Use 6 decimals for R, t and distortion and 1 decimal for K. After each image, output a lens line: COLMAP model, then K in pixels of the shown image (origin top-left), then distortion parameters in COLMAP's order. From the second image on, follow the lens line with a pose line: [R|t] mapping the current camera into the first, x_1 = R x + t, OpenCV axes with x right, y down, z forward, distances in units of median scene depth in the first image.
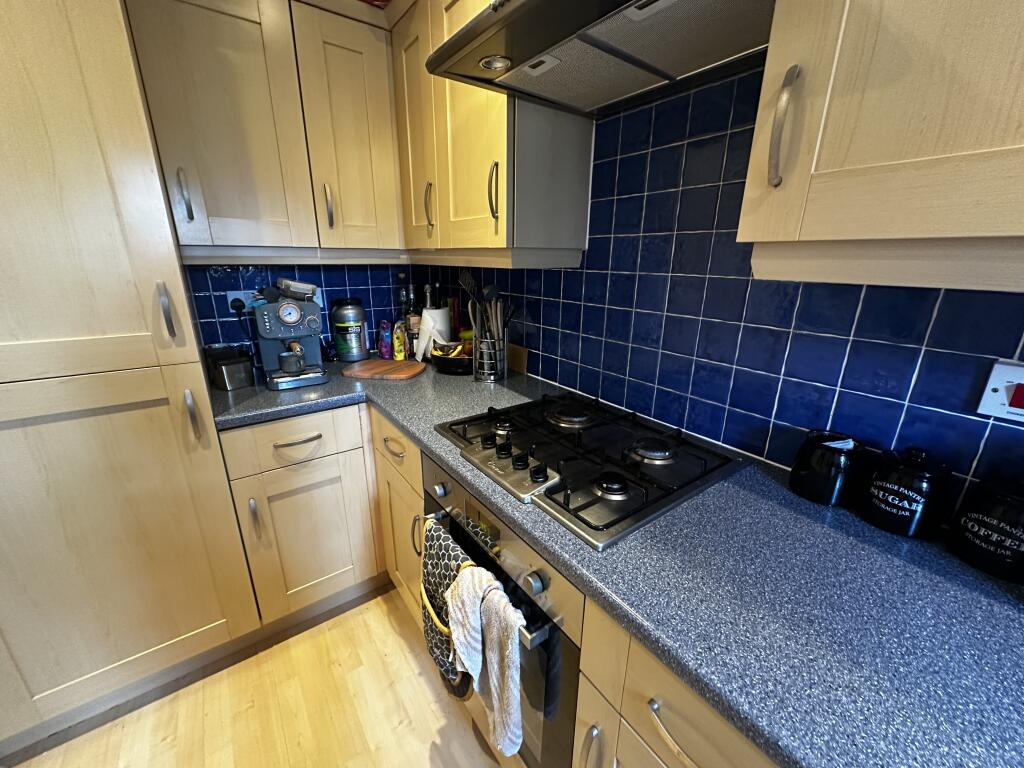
lens RADIAL K [[407.5, 0, 512.0], [0, 407.5, 384.0], [0, 0, 1]] dist [-0.000012, 0.000018]
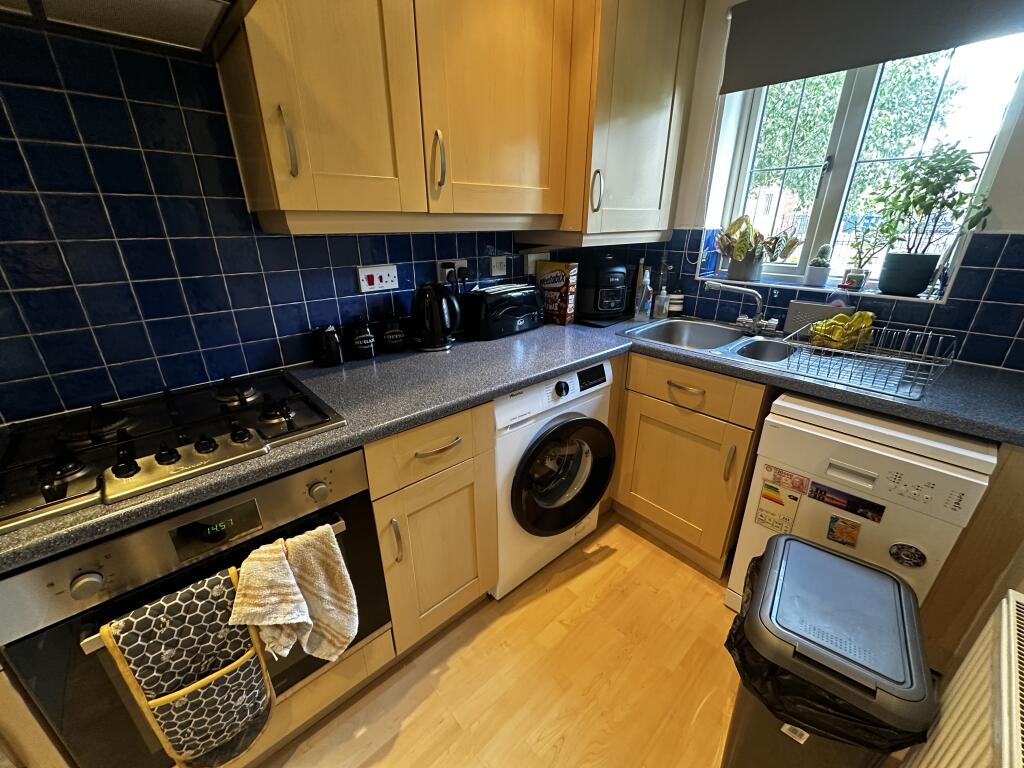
lens RADIAL K [[407.5, 0, 512.0], [0, 407.5, 384.0], [0, 0, 1]] dist [-0.000012, 0.000018]
pose [[-0.111130, -0.378106, 0.919068, -1.027927], [0.298932, 0.869250, 0.393757, -0.108970], [-0.947781, 0.318497, 0.016428, 0.315269]]
